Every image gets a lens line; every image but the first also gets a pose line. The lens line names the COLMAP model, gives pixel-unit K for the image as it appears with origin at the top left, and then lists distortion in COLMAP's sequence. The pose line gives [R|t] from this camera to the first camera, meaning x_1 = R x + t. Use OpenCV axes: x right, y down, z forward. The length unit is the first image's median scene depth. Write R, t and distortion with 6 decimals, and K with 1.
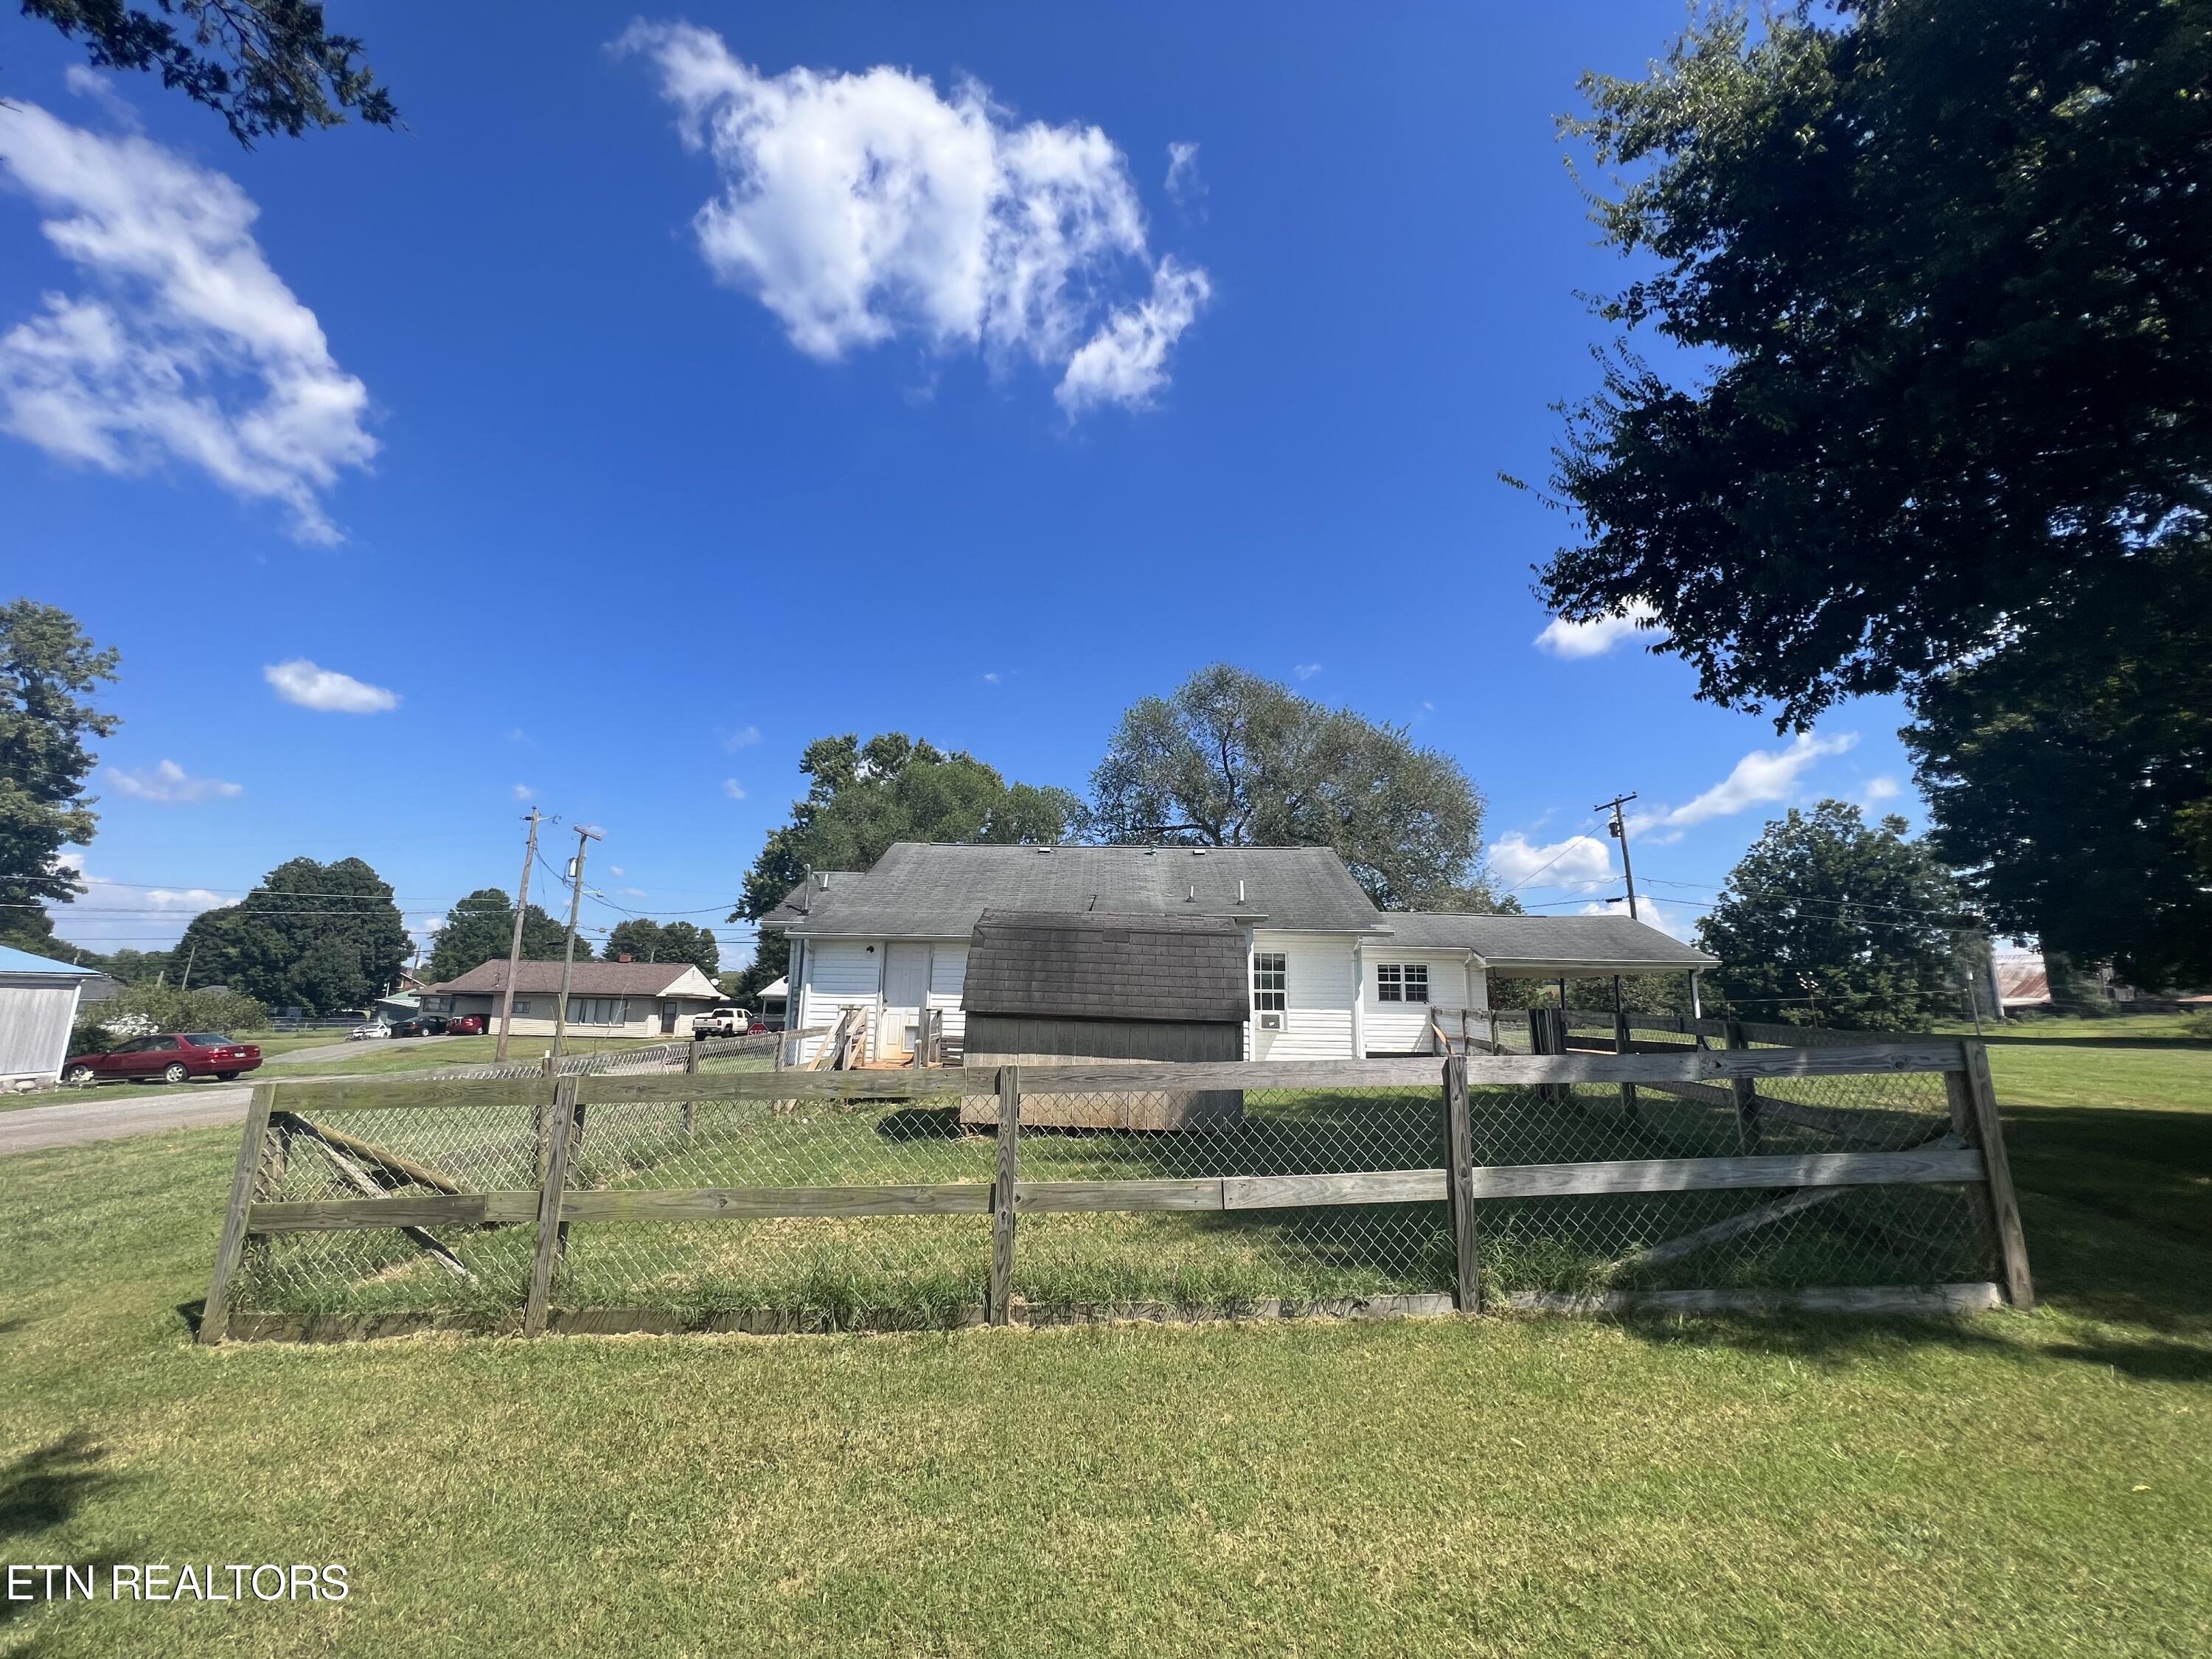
lens RADIAL K [[895.5, 0, 1106.4], [0, 895.5, 826.6], [0, 0, 1]] dist [-0.003040, -0.000068]
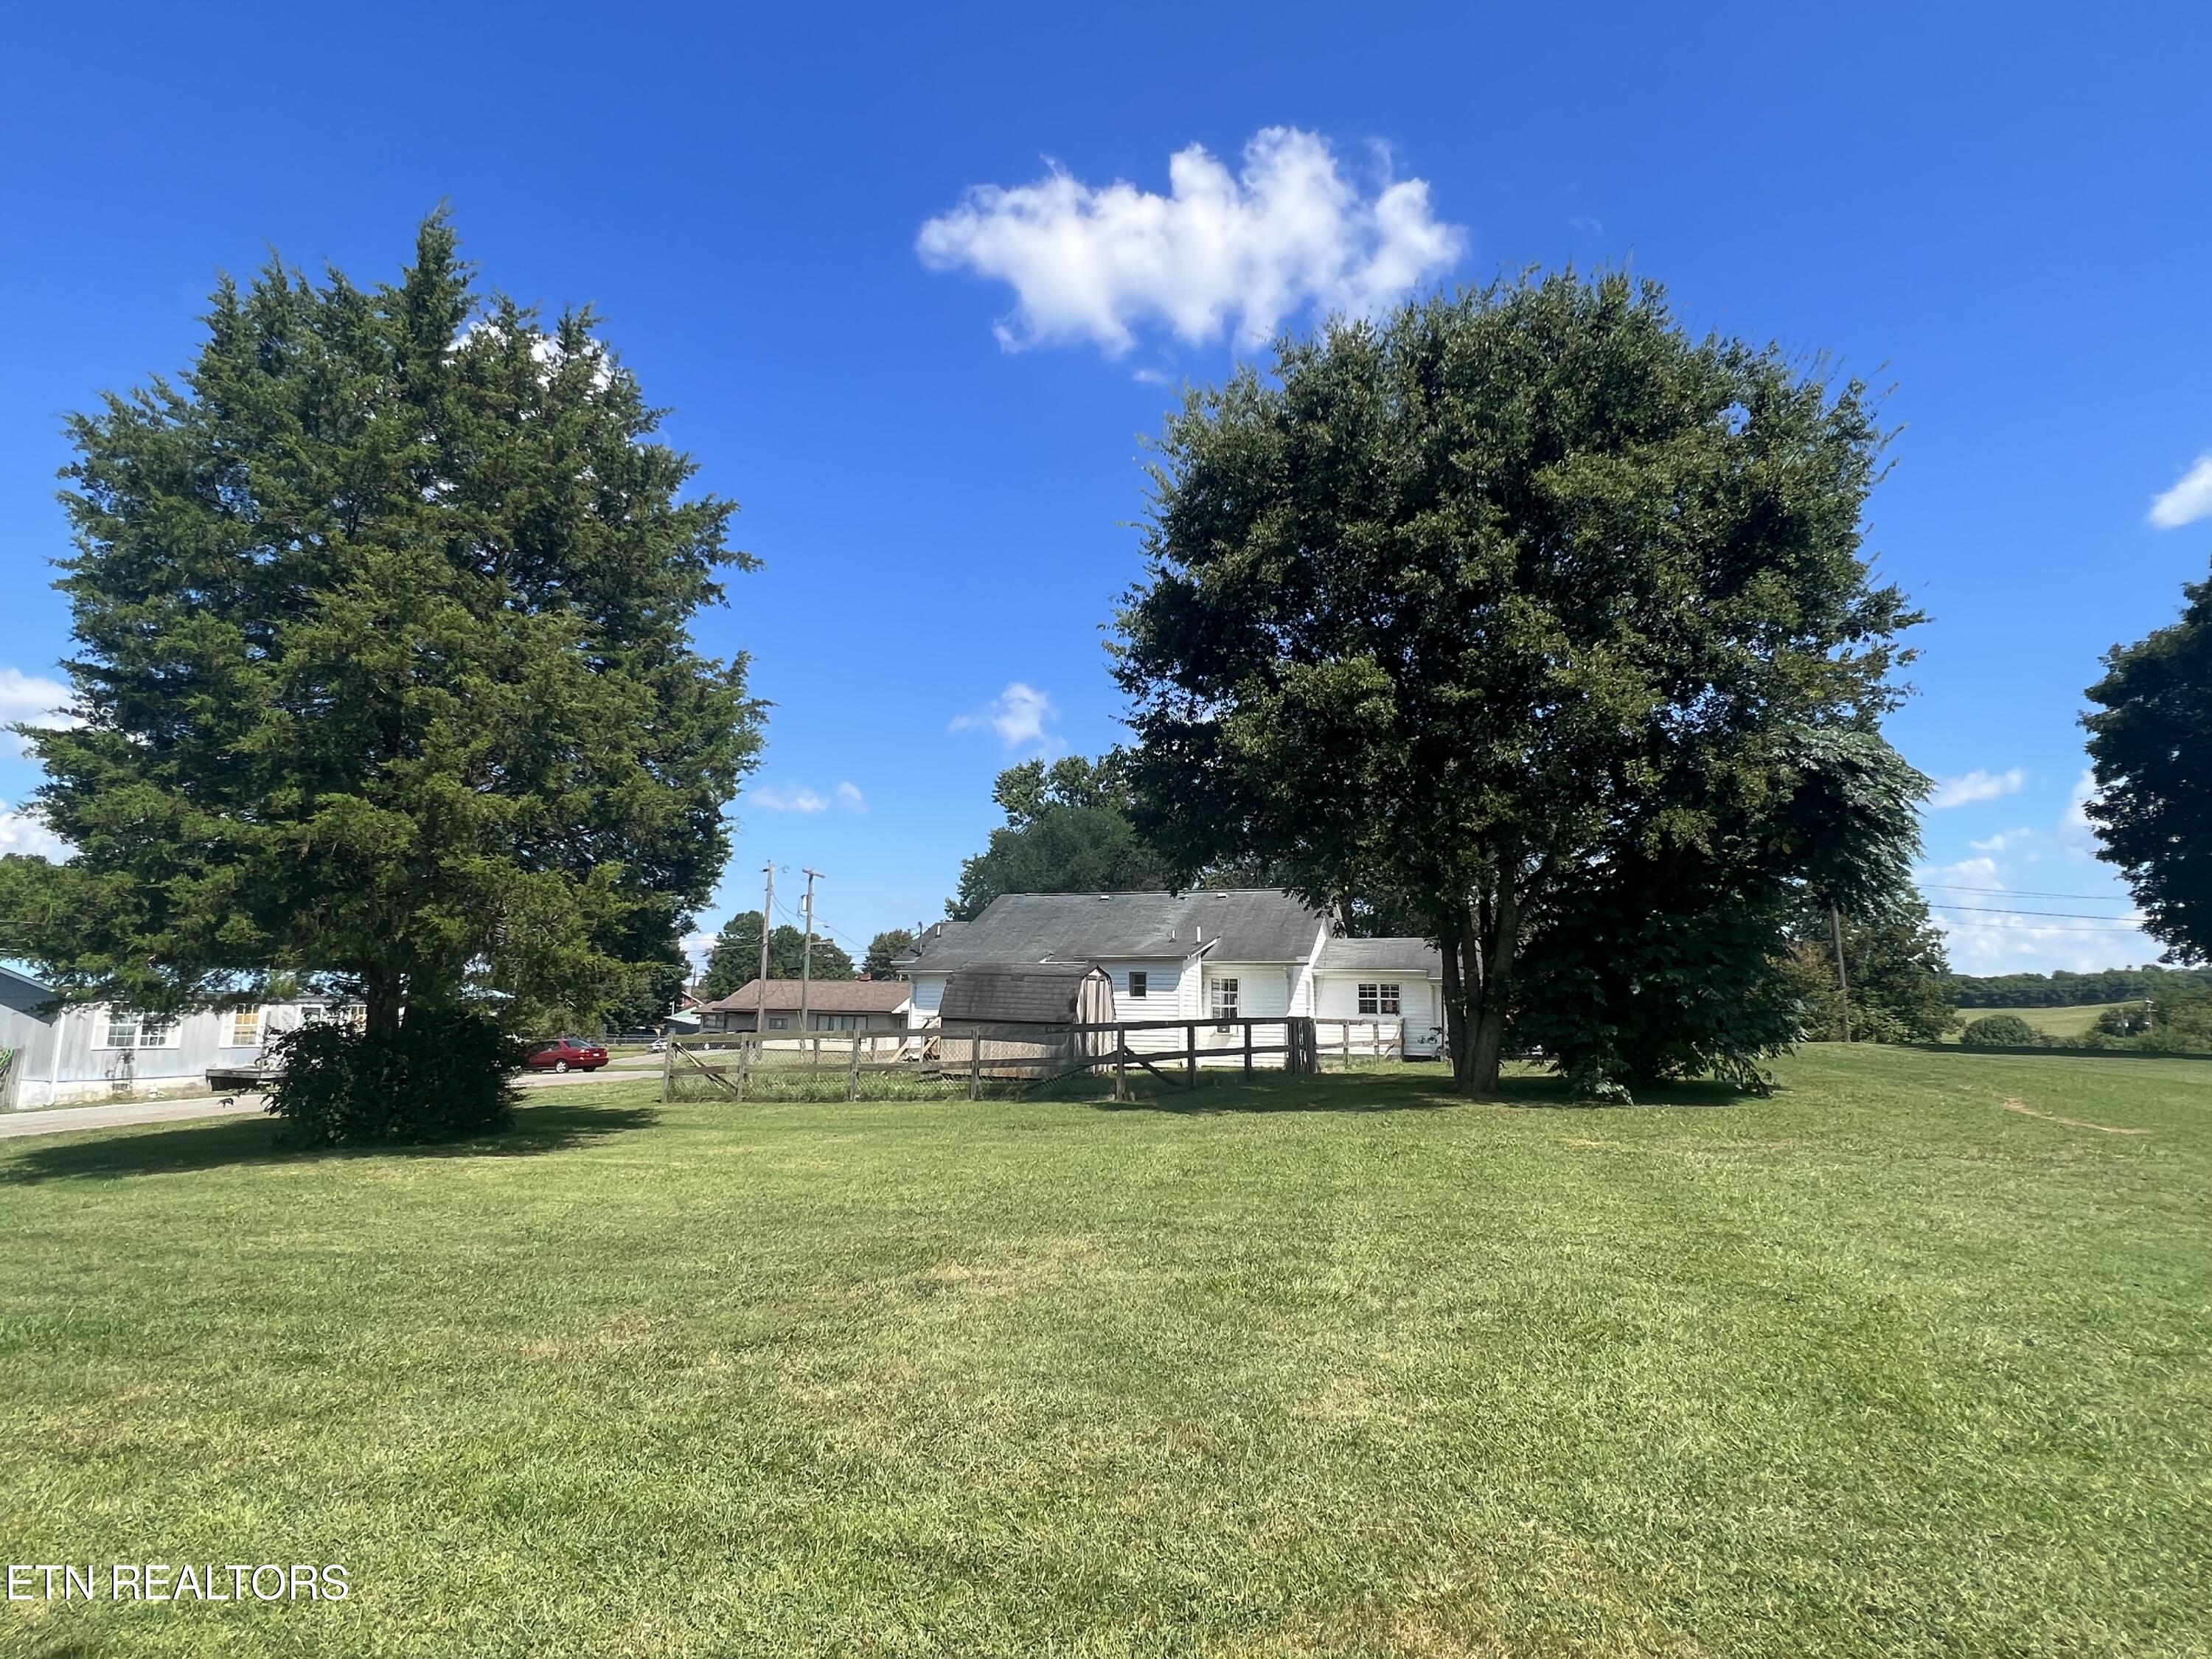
lens RADIAL K [[1157.6, 0, 1108.1], [0, 1157.6, 829.6], [0, 0, 1]] dist [0.003541, 0.000061]
pose [[0.952310, -0.050129, -0.300986, 0.312681], [0.059179, 0.998026, 0.021021, -0.075630], [0.299338, -0.037831, 0.953397, -0.414924]]
